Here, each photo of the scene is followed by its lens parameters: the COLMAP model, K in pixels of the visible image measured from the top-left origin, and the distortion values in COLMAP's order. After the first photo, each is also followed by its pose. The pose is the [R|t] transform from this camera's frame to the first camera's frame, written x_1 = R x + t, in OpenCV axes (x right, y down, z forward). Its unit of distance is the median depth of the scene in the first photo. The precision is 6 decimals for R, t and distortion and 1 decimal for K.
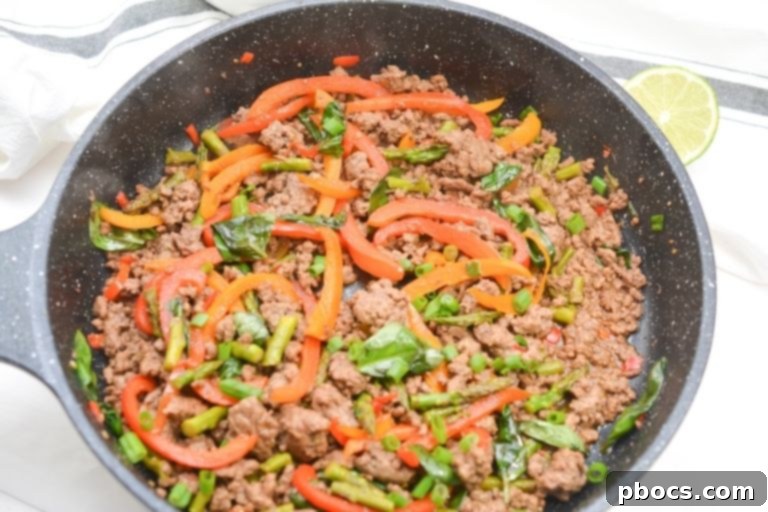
lens RADIAL K [[1297.3, 0, 384.0], [0, 1297.3, 256.0], [0, 0, 1]] dist [0.020290, 0.003166]
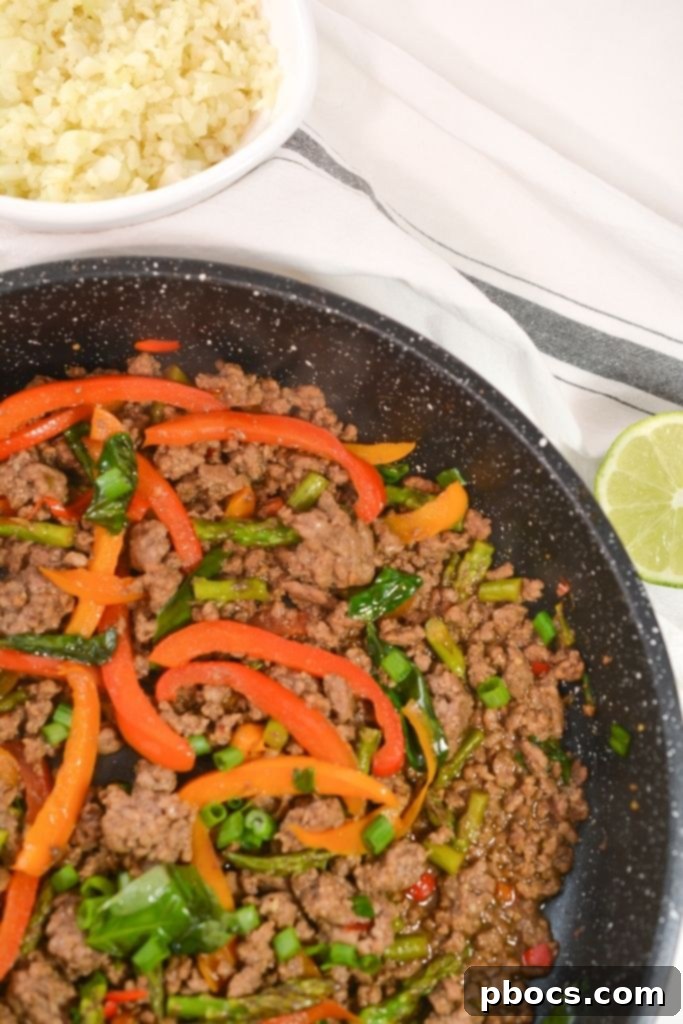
lens RADIAL K [[1729.7, 0, 341.5], [0, 1729.7, 512.0], [0, 0, 1]] dist [0.020290, 0.003166]
pose [[0.991773, 0.127960, -0.003562, 0.068791], [-0.122117, 0.954097, 0.273472, -0.316501], [0.038392, -0.270787, 0.961873, 0.240064]]
